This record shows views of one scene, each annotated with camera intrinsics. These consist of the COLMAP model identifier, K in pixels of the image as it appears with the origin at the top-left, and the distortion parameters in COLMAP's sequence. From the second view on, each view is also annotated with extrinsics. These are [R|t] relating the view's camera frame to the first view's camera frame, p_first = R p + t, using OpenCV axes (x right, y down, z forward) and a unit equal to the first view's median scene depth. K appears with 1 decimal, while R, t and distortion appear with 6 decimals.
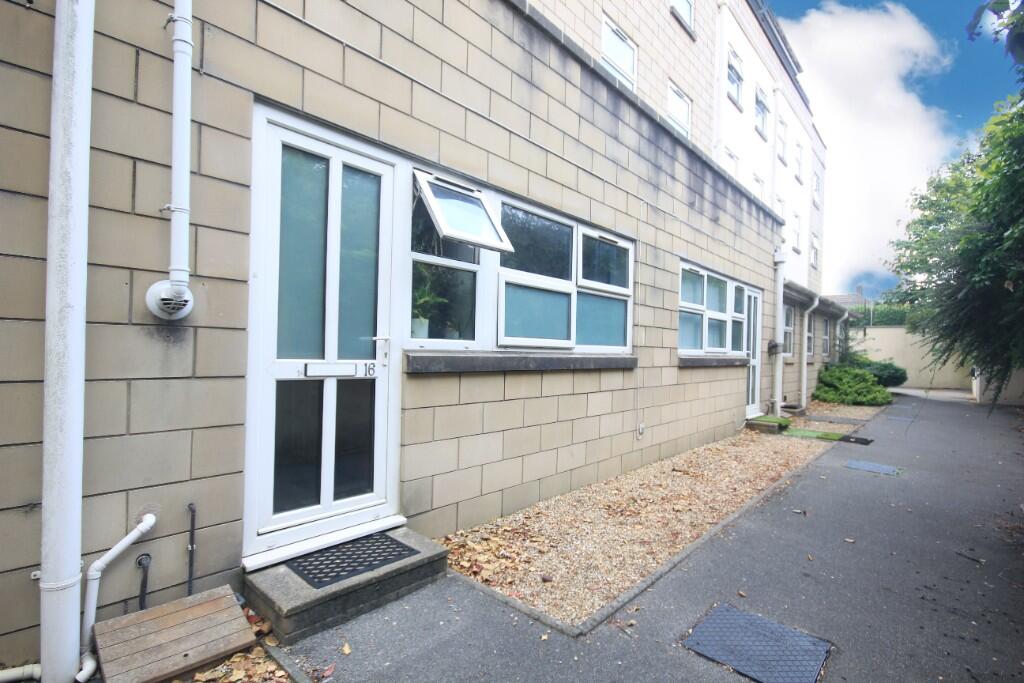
lens RADIAL K [[472.8, 0, 517.8], [0, 472.8, 343.8], [0, 0, 1]] dist [-0.002887, 0.000017]
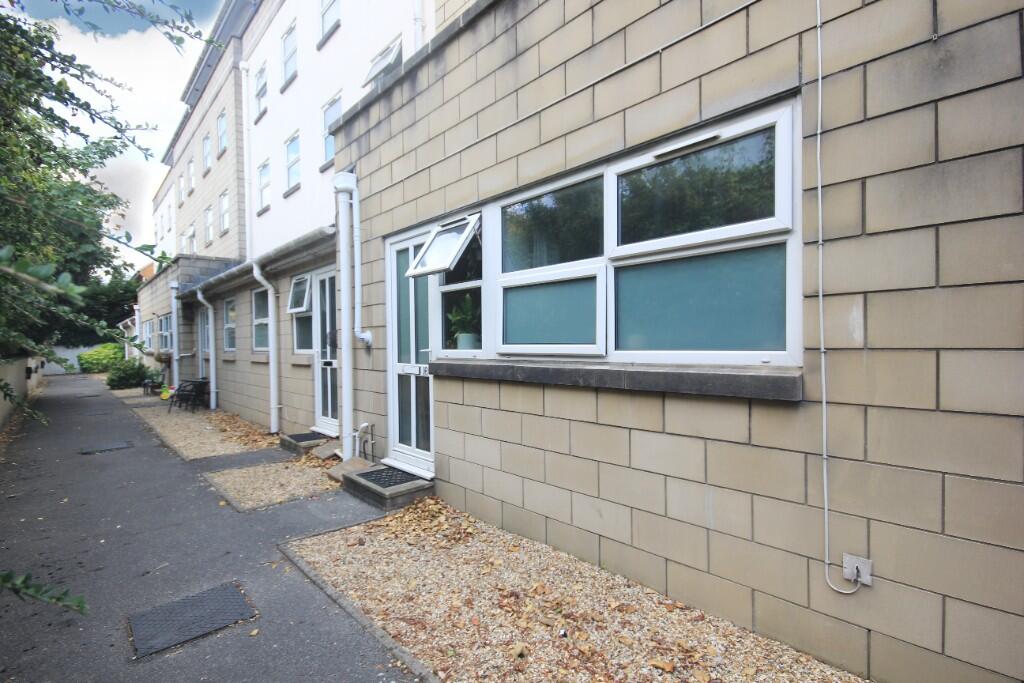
lens RADIAL K [[472.8, 0, 517.8], [0, 472.8, 343.8], [0, 0, 1]] dist [-0.002887, 0.000017]
pose [[-0.071523, -0.020960, -0.997219, 0.866771], [0.023867, 0.999457, -0.022719, 0.005463], [0.997153, -0.025425, -0.070983, 1.015152]]
